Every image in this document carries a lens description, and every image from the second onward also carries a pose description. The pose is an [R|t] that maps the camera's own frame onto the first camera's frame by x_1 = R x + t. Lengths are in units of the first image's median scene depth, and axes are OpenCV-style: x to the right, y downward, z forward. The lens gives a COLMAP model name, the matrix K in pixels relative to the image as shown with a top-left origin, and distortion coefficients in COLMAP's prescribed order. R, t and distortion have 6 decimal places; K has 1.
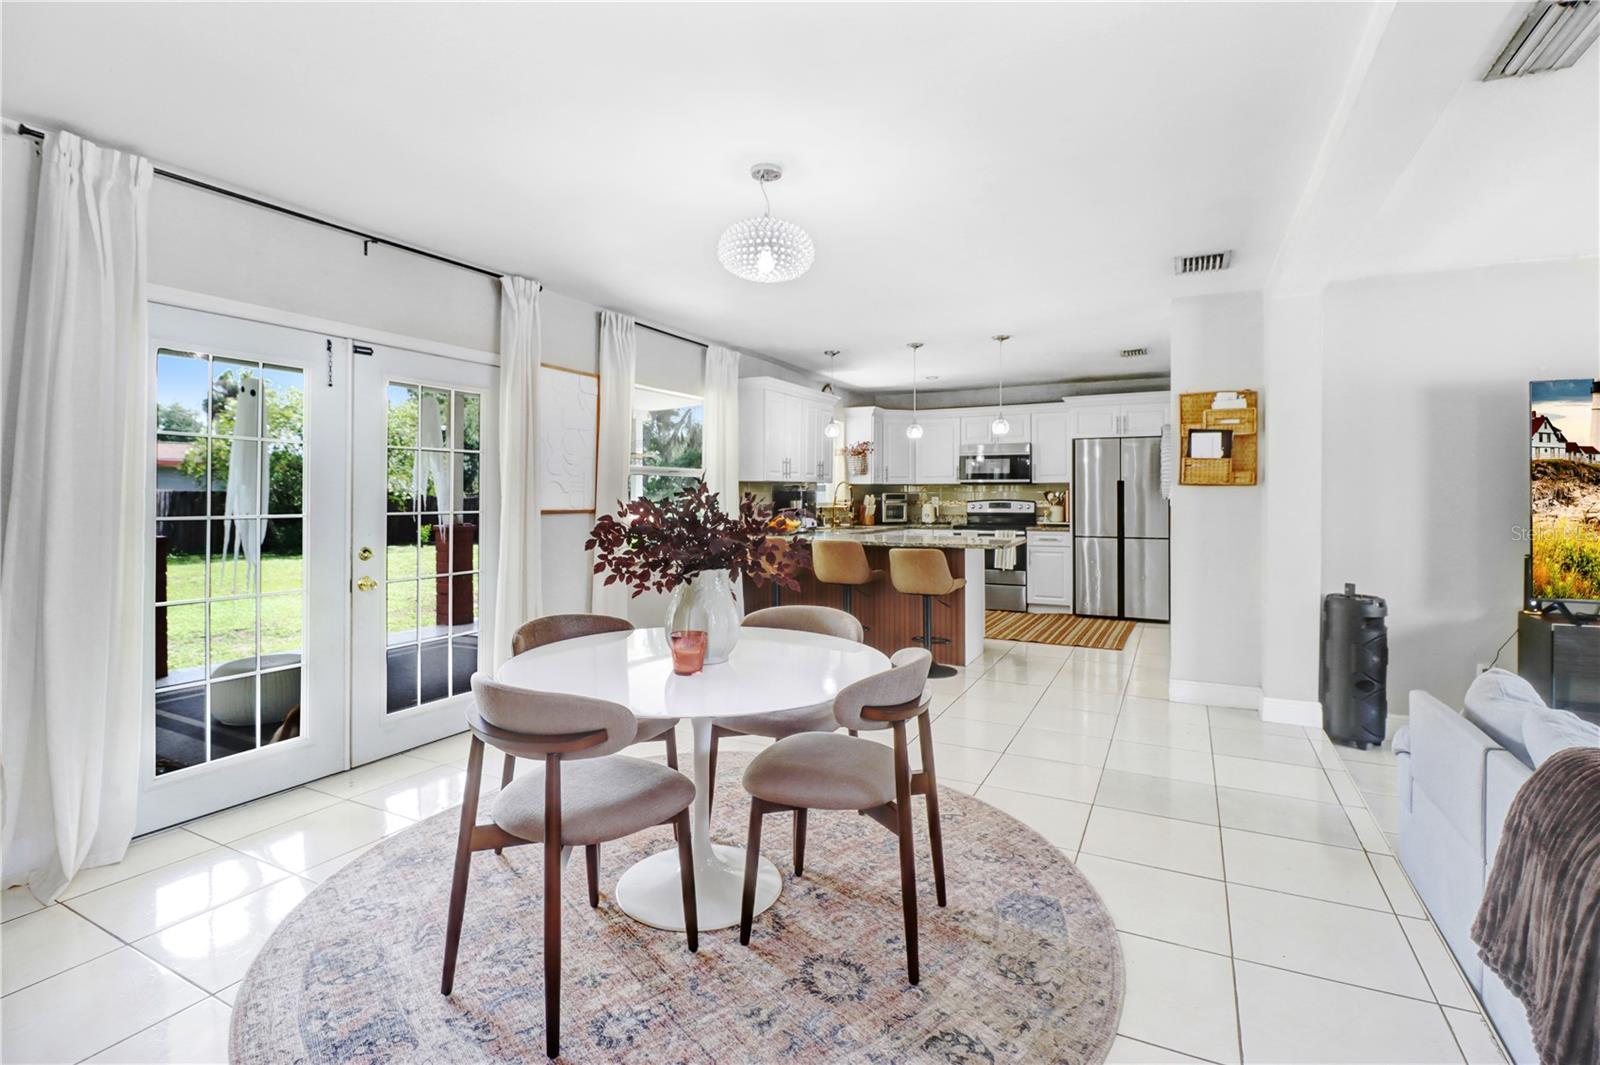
lens RADIAL K [[755.3, 0, 809.0], [0, 755.3, 482.1], [0, 0, 1]] dist [0.002380, -0.011158]
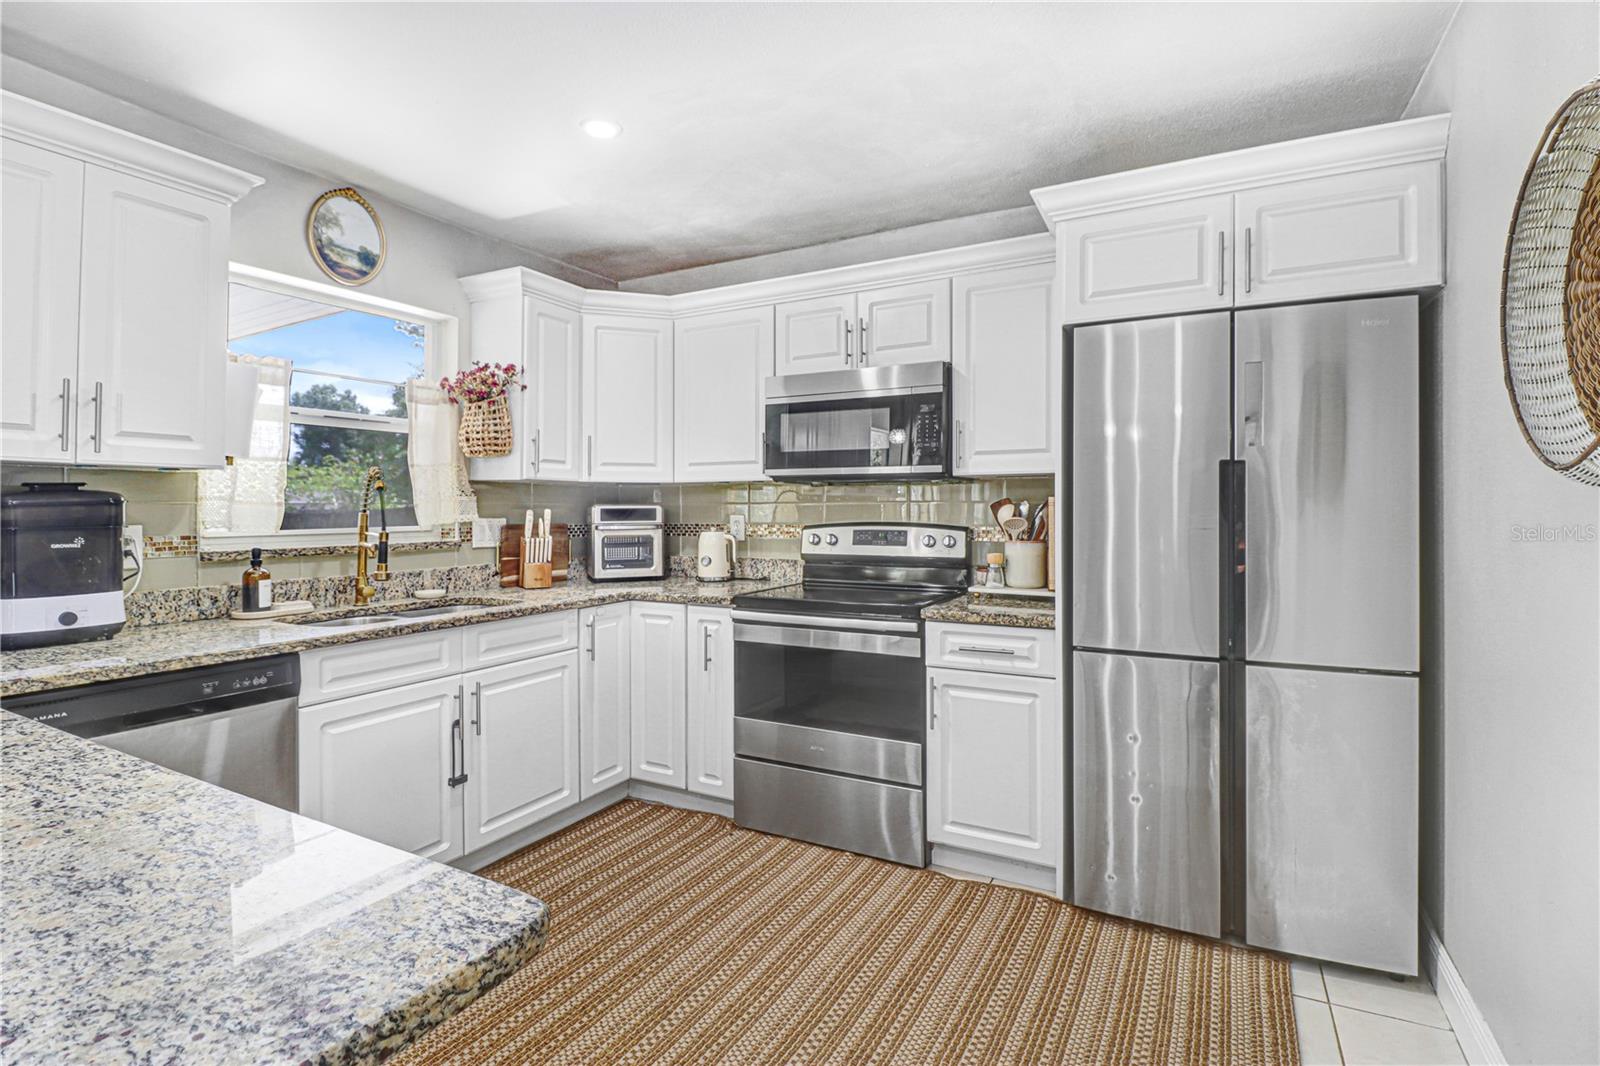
lens RADIAL K [[755.3, 0, 802.6], [0, 755.3, 503.7], [0, 0, 1]] dist [0.002380, -0.011158]
pose [[0.999464, 0.001713, -0.032690, 0.247028], [-0.001397, 0.999952, 0.009689, 0.010972], [0.032706, -0.009638, 0.999419, 0.673800]]
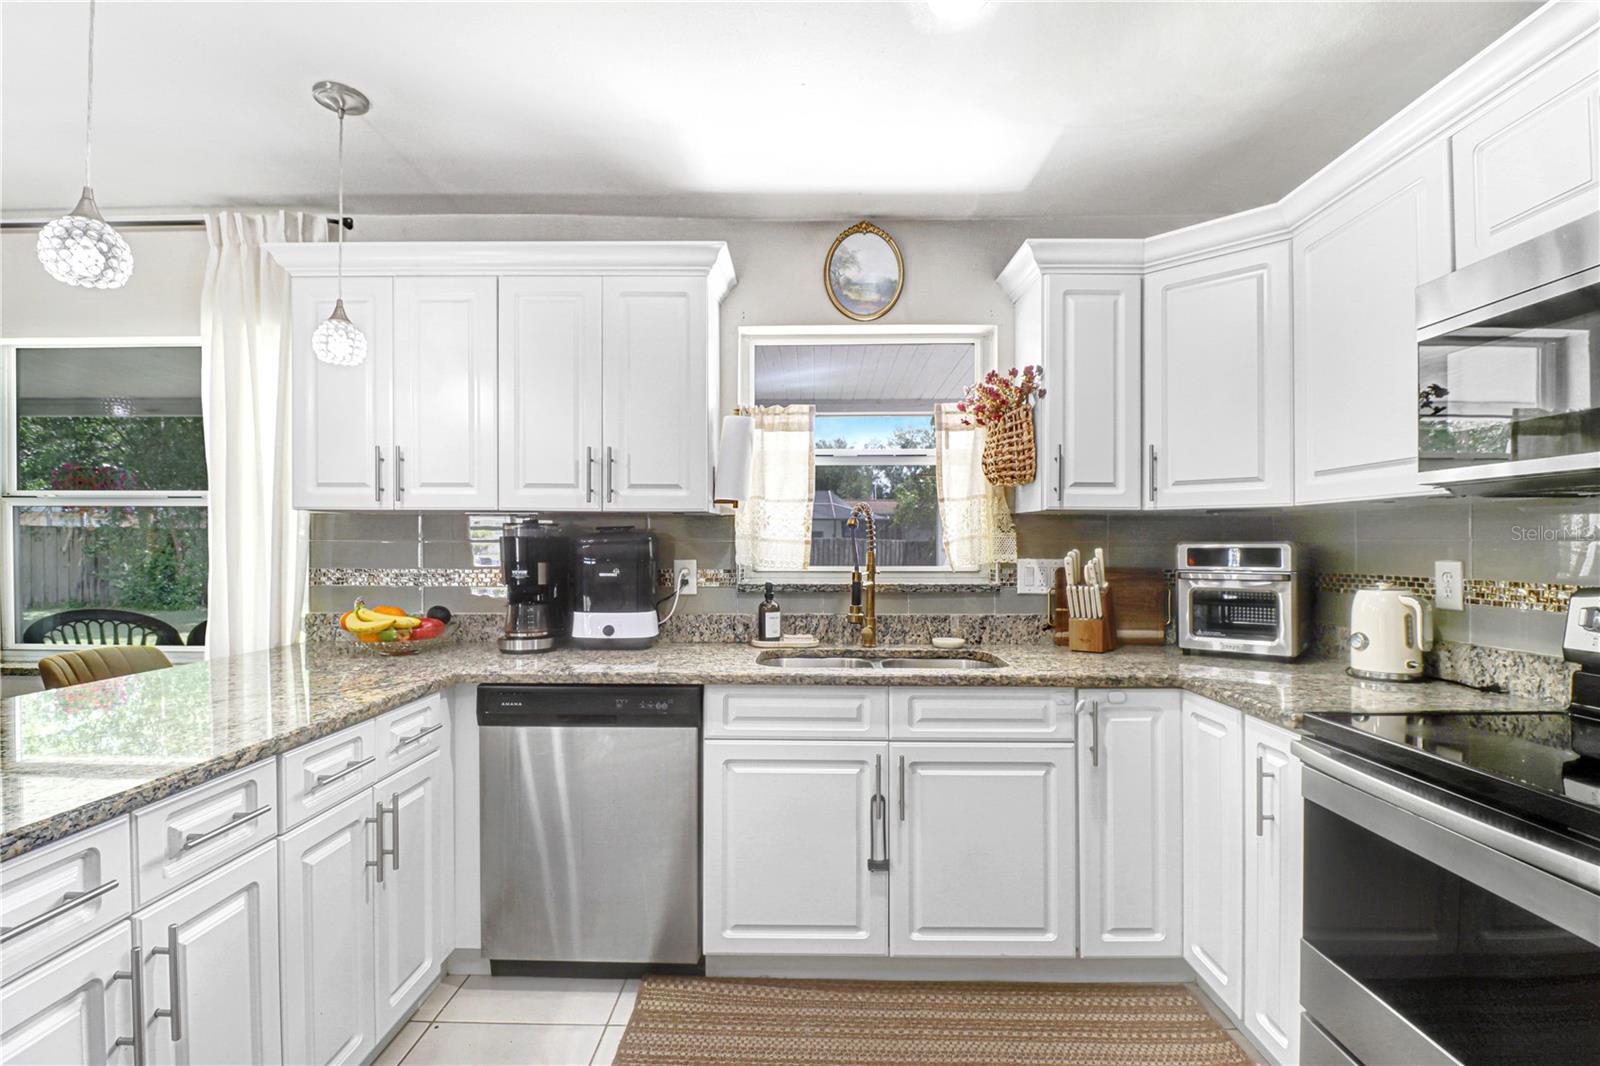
lens RADIAL K [[755.3, 0, 816.8], [0, 755.3, 539.7], [0, 0, 1]] dist [0.002380, -0.011158]
pose [[0.436485, -0.001392, -0.899710, 0.325484], [0.010677, 0.999936, 0.003633, 0.012197], [0.899648, -0.011191, 0.436472, 0.844365]]
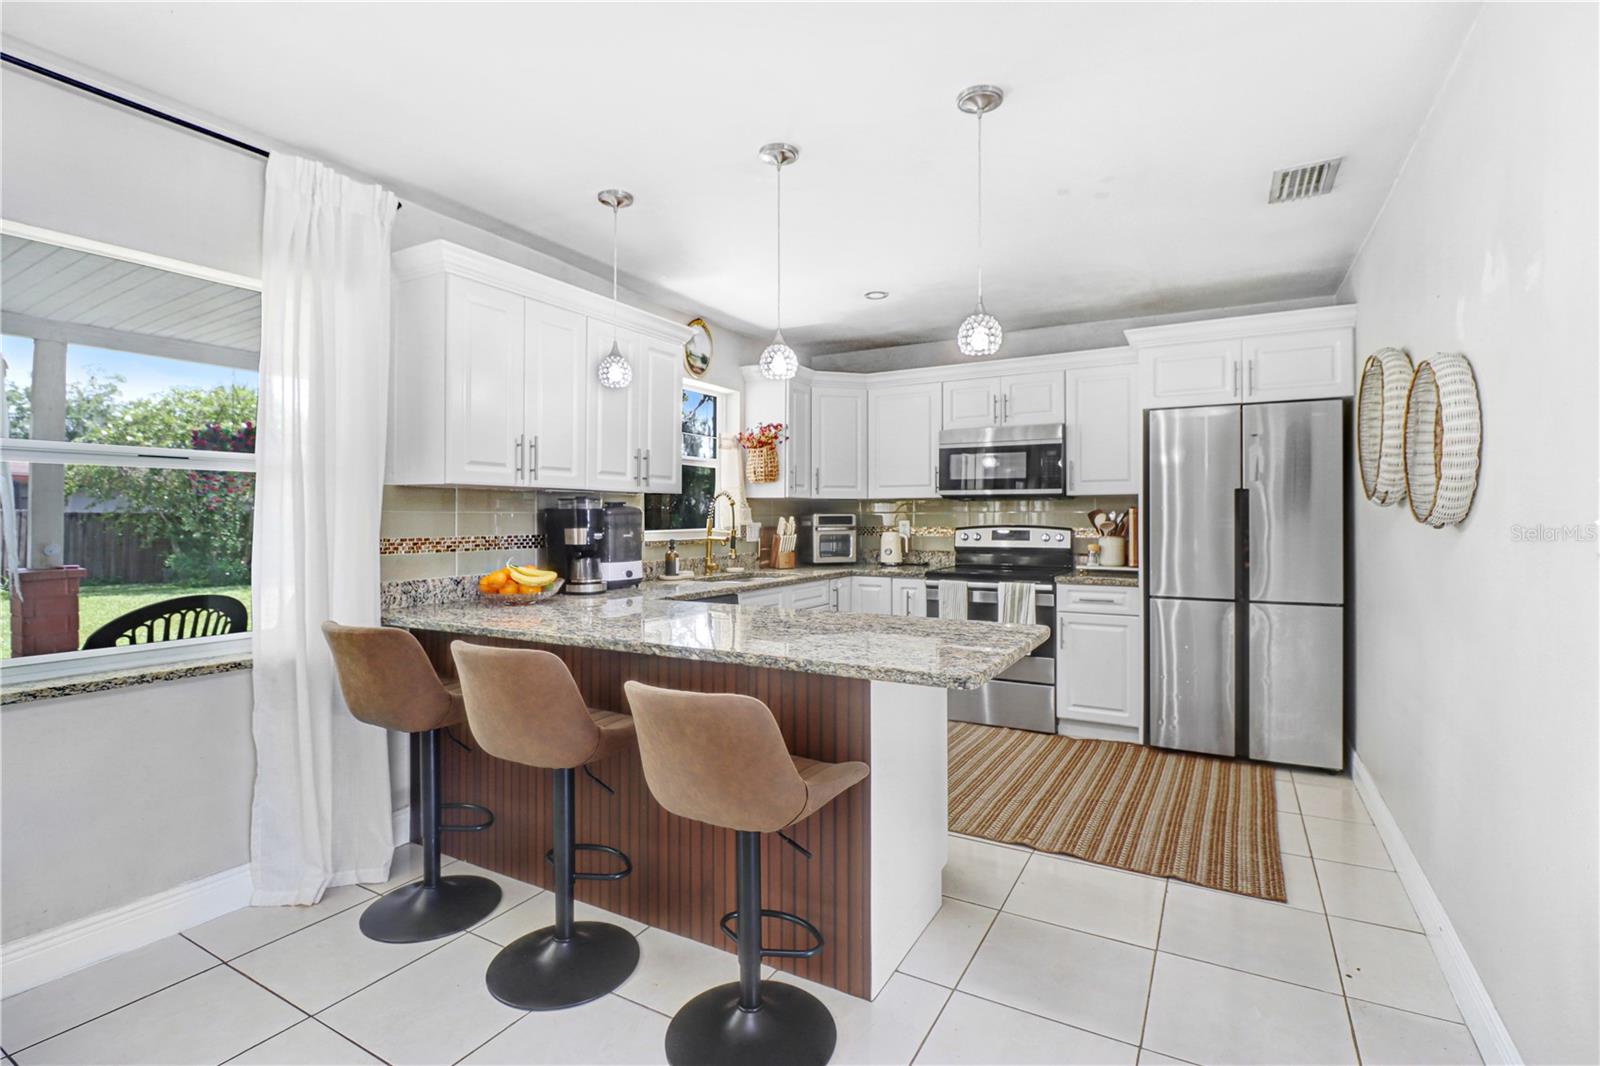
lens RADIAL K [[755.3, 0, 821.3], [0, 755.3, 513.7], [0, 0, 1]] dist [0.002380, -0.011158]
pose [[0.999553, 0.001143, -0.029873, 0.135386], [-0.000805, 0.999936, 0.011308, 0.008624], [0.029884, -0.011279, 0.999490, 0.452942]]
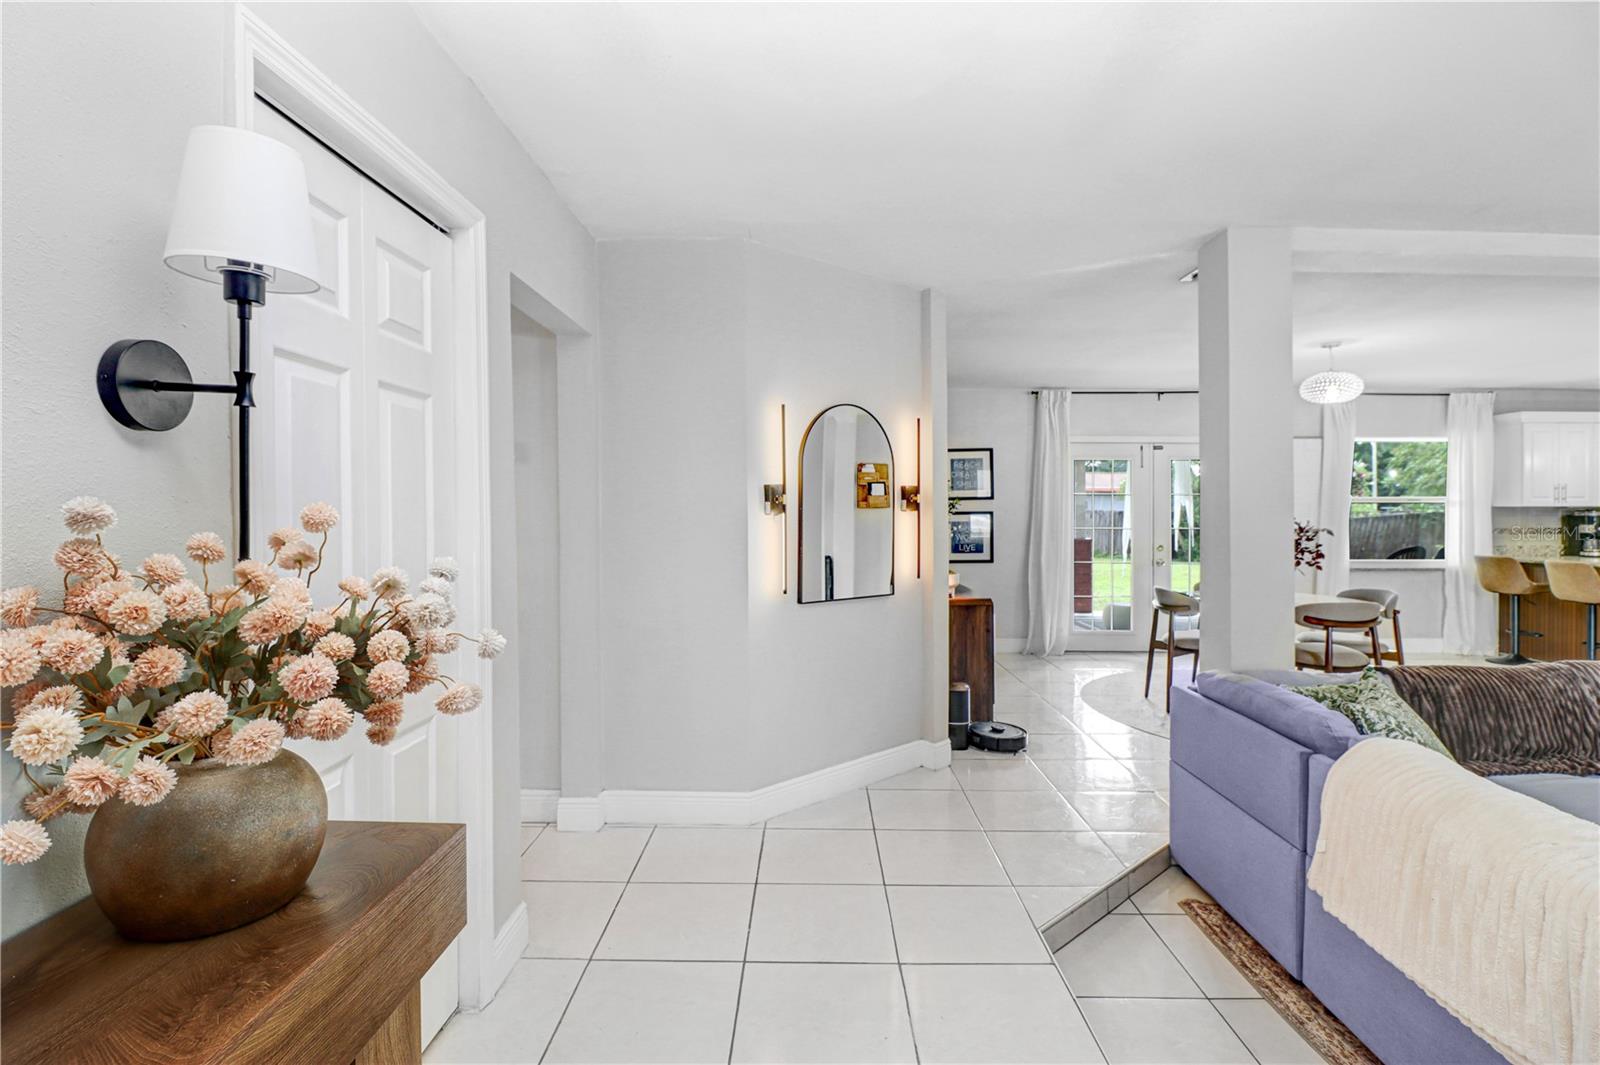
lens RADIAL K [[755.3, 0, 813.0], [0, 755.3, 519.2], [0, 0, 1]] dist [0.002380, -0.011158]
pose [[0.451353, 0.009730, -0.892293, 0.357795], [0.014130, 0.999737, 0.018049, -0.013762], [0.892234, -0.020755, 0.451097, -0.332486]]
